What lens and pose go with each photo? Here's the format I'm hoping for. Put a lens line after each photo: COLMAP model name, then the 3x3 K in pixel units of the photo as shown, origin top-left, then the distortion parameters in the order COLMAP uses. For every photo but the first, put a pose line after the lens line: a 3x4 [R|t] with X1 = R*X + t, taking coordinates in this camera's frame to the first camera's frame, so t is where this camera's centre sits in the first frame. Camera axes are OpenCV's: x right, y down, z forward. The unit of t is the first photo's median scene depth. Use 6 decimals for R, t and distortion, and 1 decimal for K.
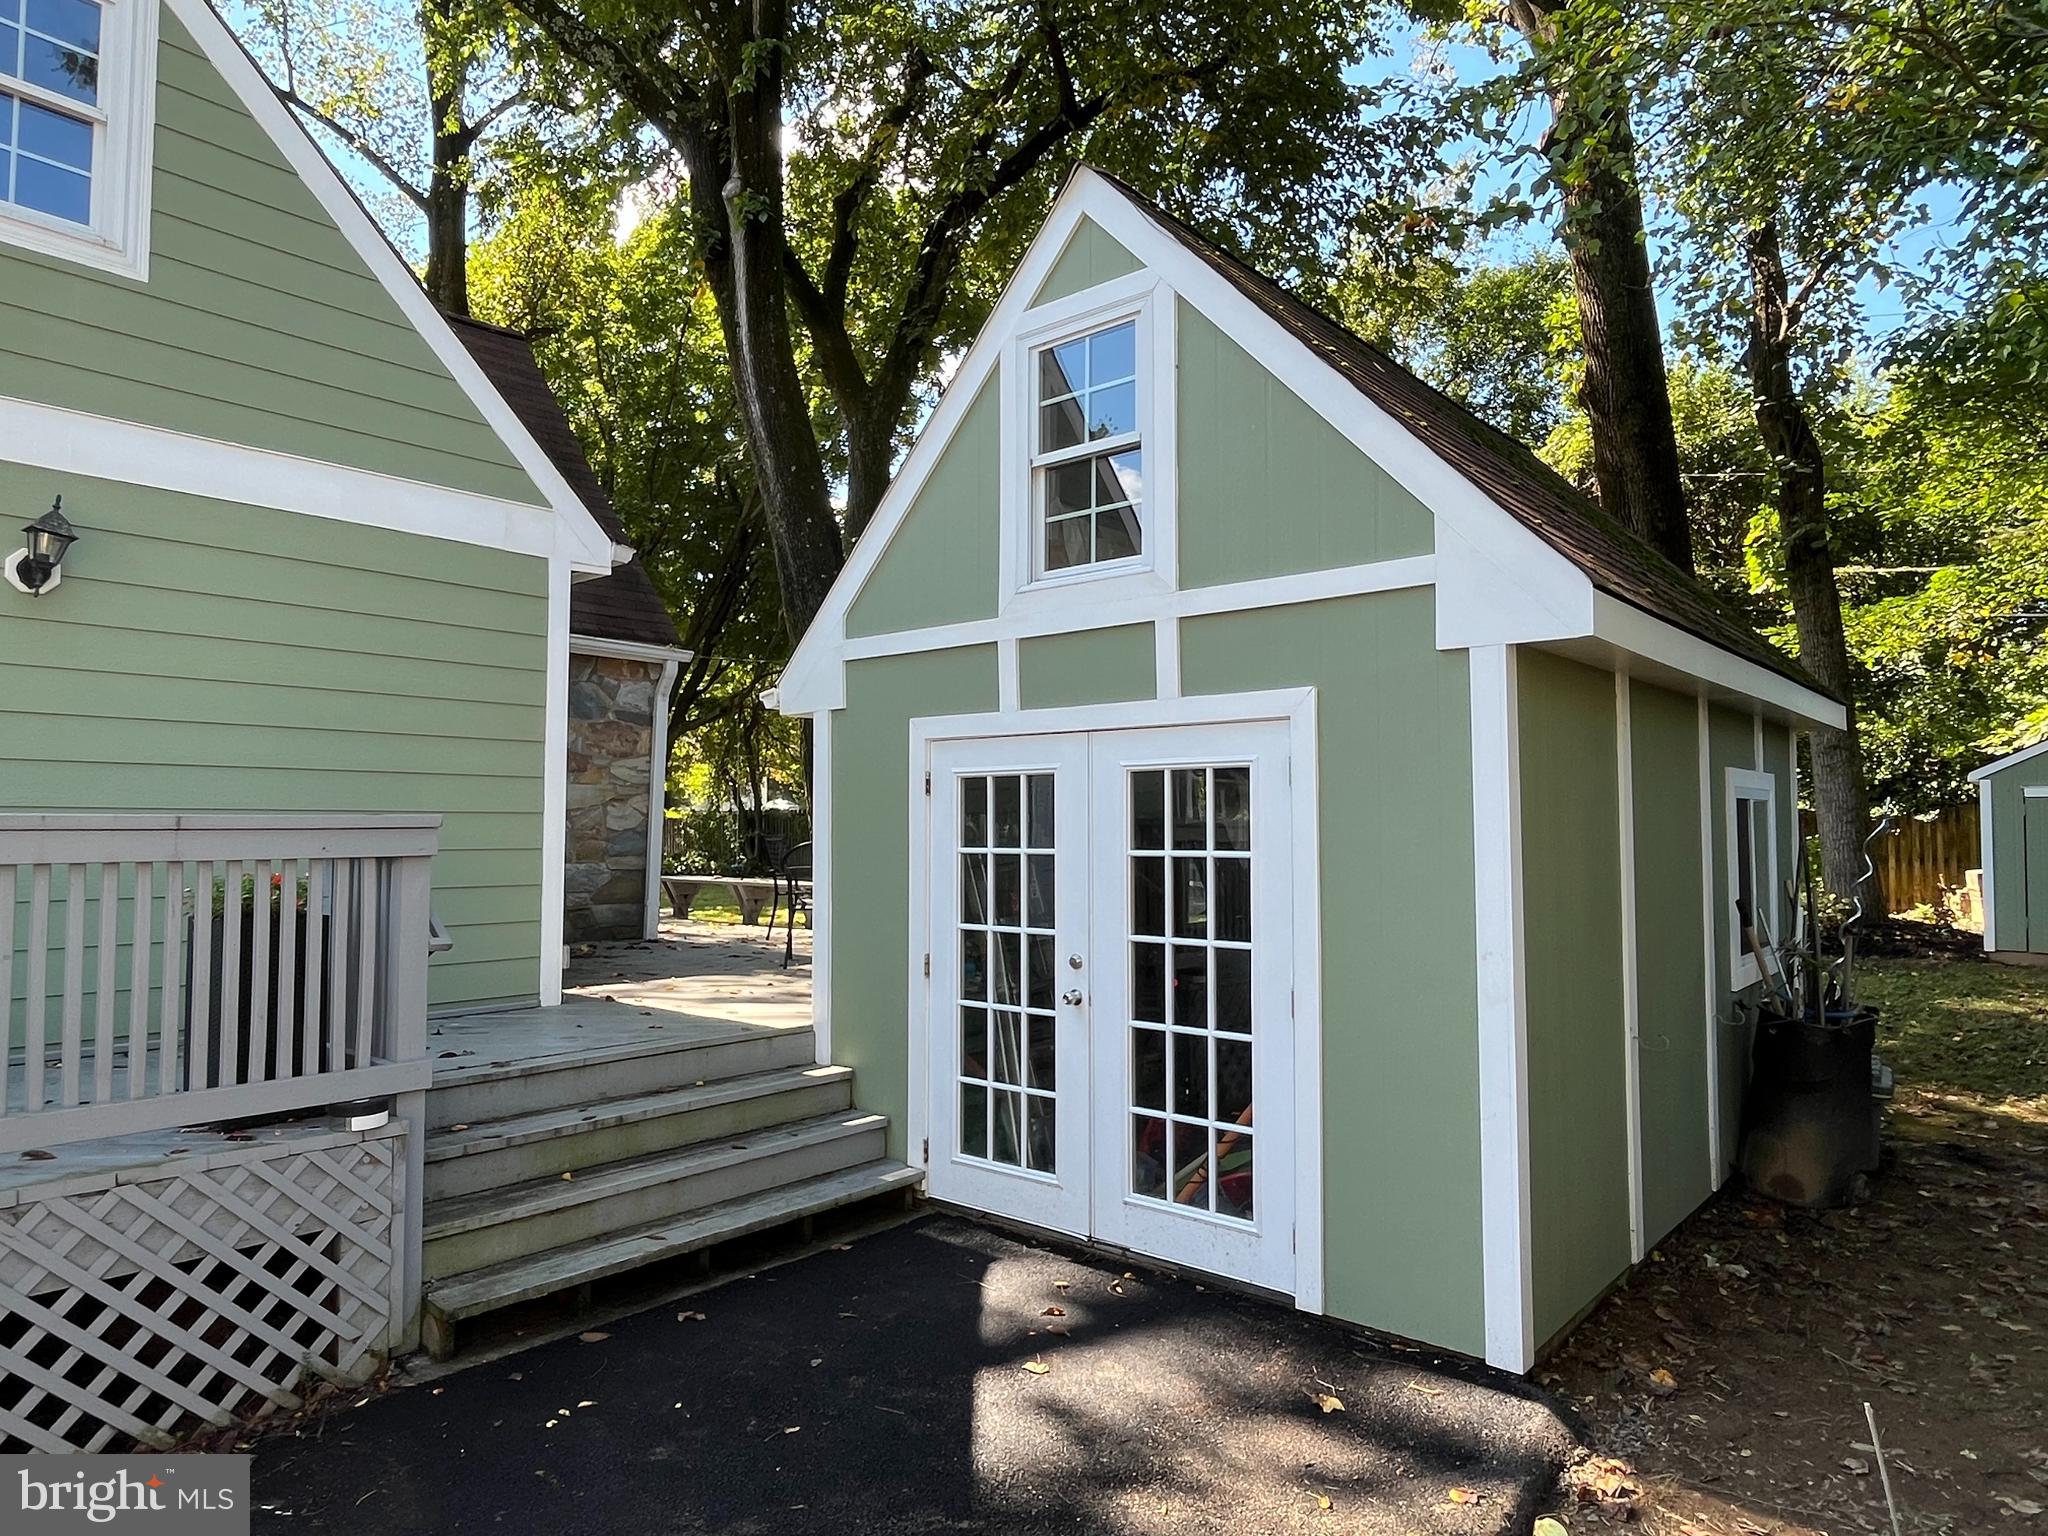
lens RADIAL K [[1223.3, 0, 1025.8], [0, 1223.3, 766.7], [0, 0, 1]] dist [0.003671, 0.000284]
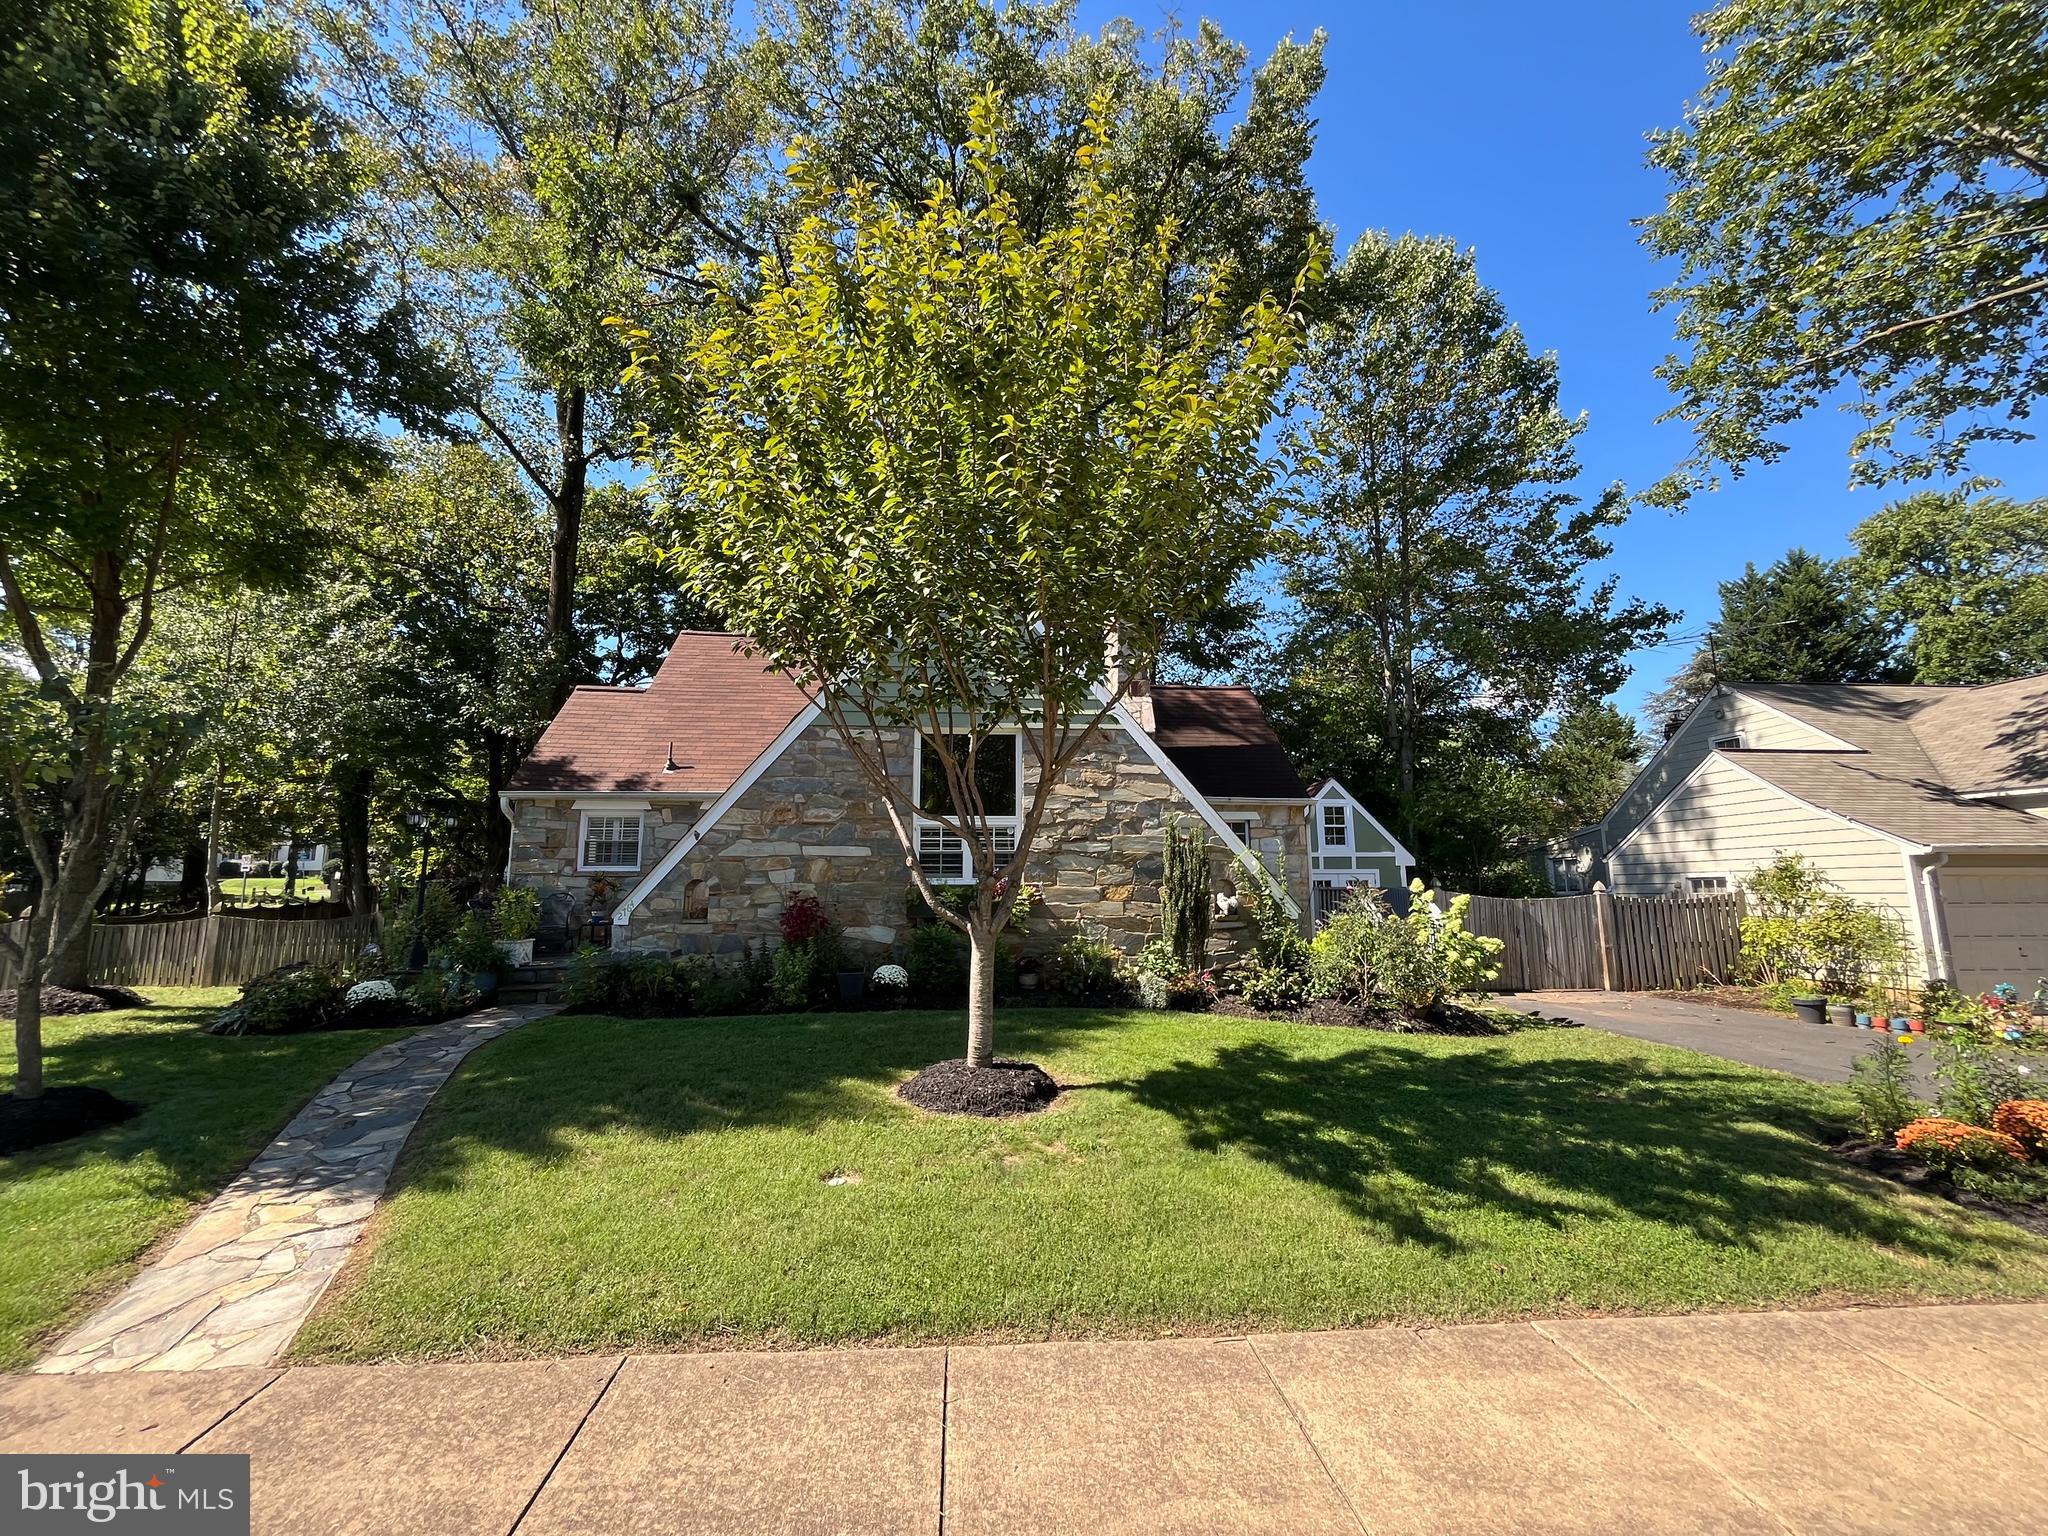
lens RADIAL K [[822.7, 0, 1023.1], [0, 822.7, 766.5], [0, 0, 1]] dist [-0.000581, -0.000012]
pose [[0.699066, 0.103581, 0.707515, -3.841549], [-0.027446, 0.992610, -0.118202, -0.030277], [-0.714530, 0.063213, 0.696743, -0.720468]]
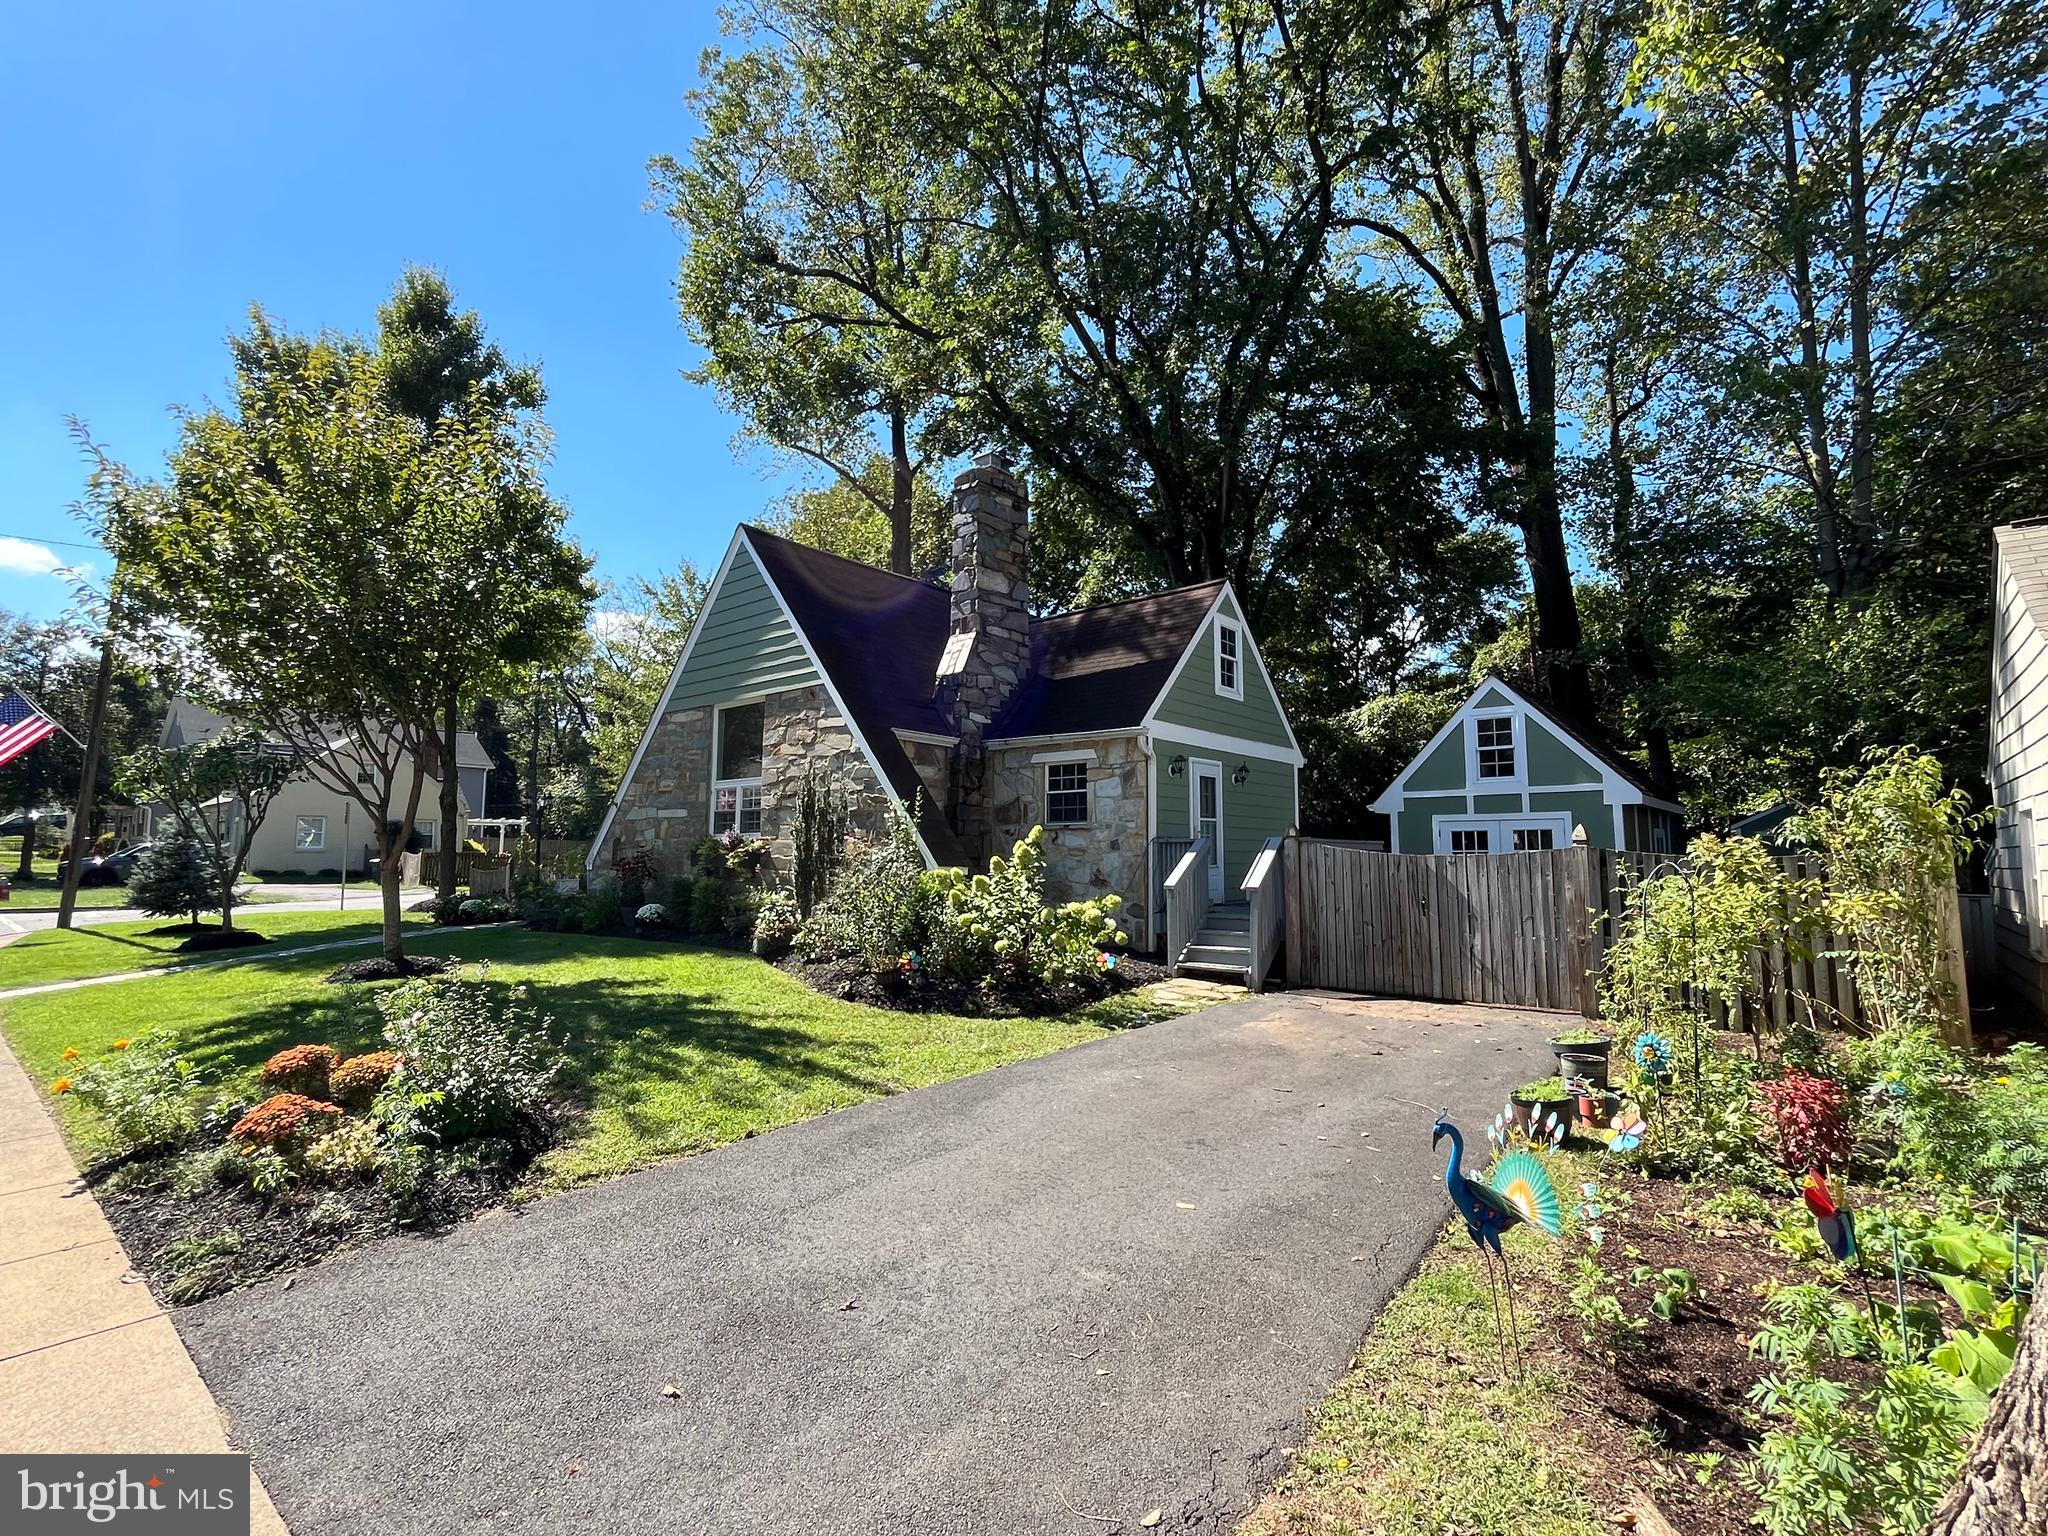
lens RADIAL K [[964.9, 0, 1023.4], [0, 964.9, 765.6], [0, 0, 1]] dist [-0.001528, -0.000113]
pose [[0.999930, -0.000319, 0.011841, -1.472874], [0.000897, 0.998804, -0.048879, -0.052959], [-0.011811, 0.048886, 0.998735, -2.024518]]
